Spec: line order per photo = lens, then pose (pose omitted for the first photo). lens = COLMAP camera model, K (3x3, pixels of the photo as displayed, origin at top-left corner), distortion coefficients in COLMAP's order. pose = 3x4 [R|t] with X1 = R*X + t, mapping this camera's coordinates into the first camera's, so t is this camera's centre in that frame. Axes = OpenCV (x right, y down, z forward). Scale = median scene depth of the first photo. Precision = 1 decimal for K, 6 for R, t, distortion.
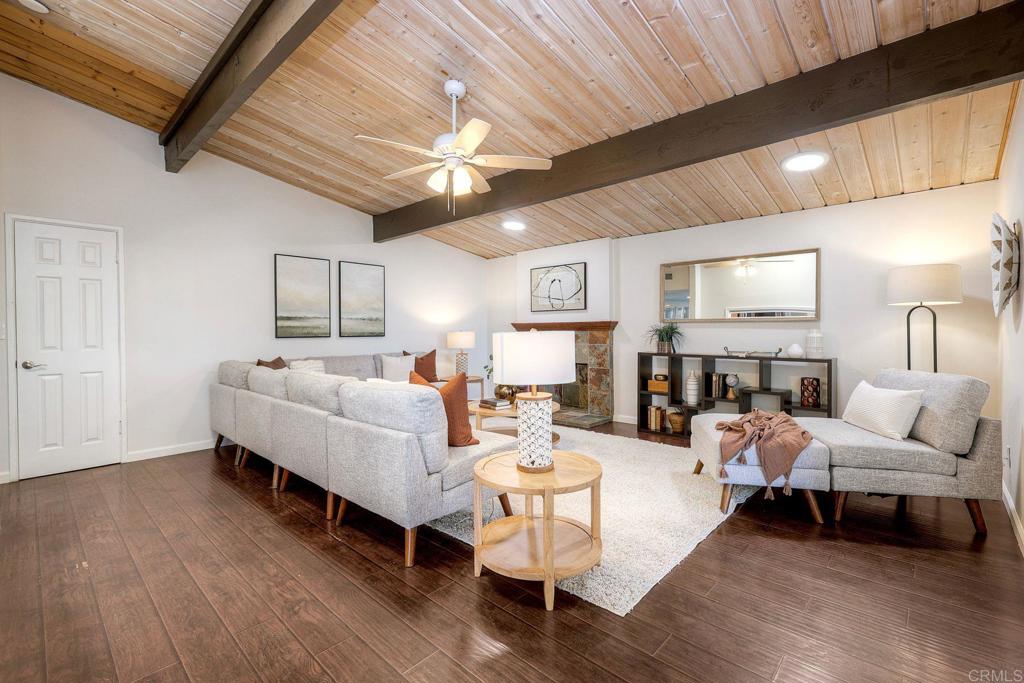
lens RADIAL K [[449.2, 0, 513.7], [0, 449.2, 337.3], [0, 0, 1]] dist [-0.001562, -0.000287]
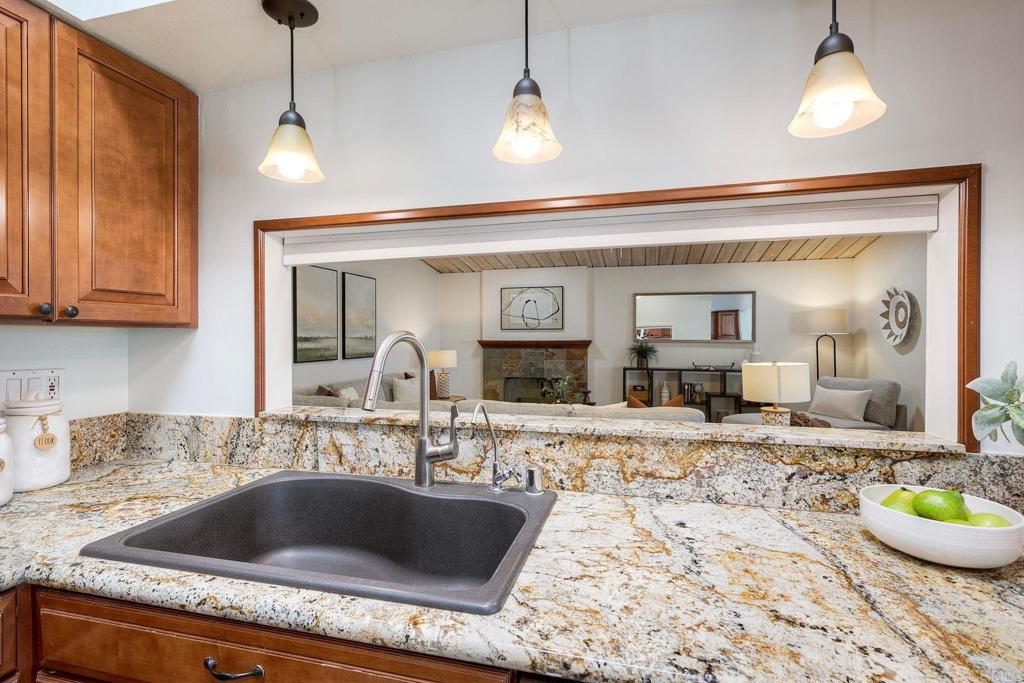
lens RADIAL K [[477.5, 0, 513.9], [0, 477.5, 338.4], [0, 0, 1]] dist [0.000961, 0.000069]
pose [[0.883625, 0.000883, 0.468194, -0.529381], [0.004431, 0.999938, -0.010249, -0.030231], [-0.468173, 0.011130, 0.883567, 0.025754]]
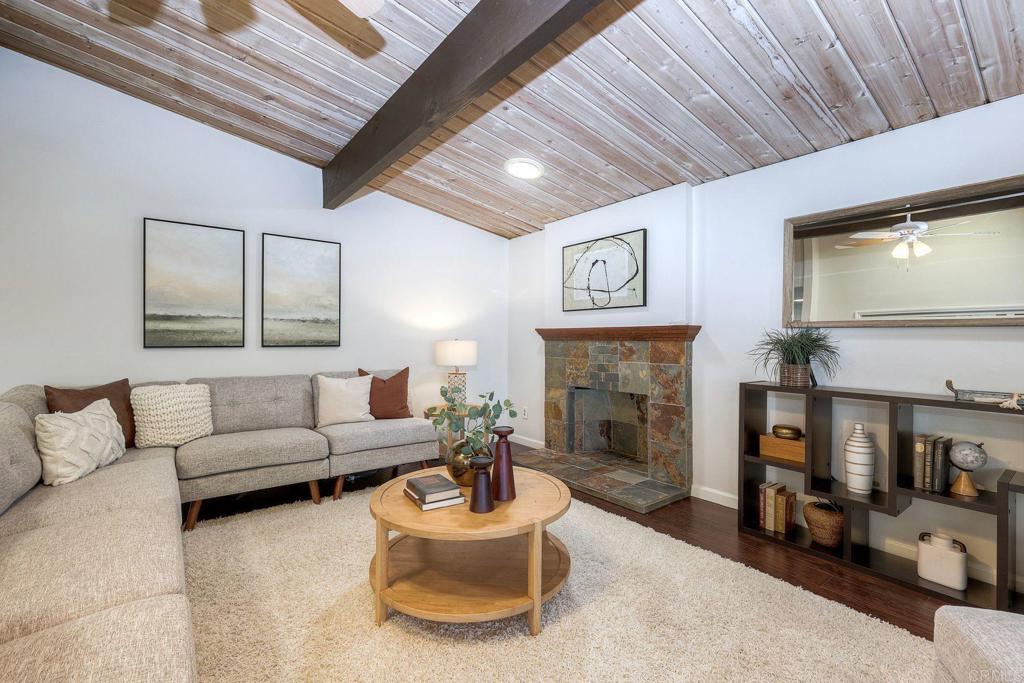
lens RADIAL K [[439.1, 0, 521.6], [0, 439.1, 338.6], [0, 0, 1]] dist [-0.001329, -0.000141]
pose [[0.987895, 0.009391, -0.154843, 0.094027], [-0.011559, 0.999847, -0.013104, -0.009090], [0.154696, 0.014736, 0.987852, 0.416493]]
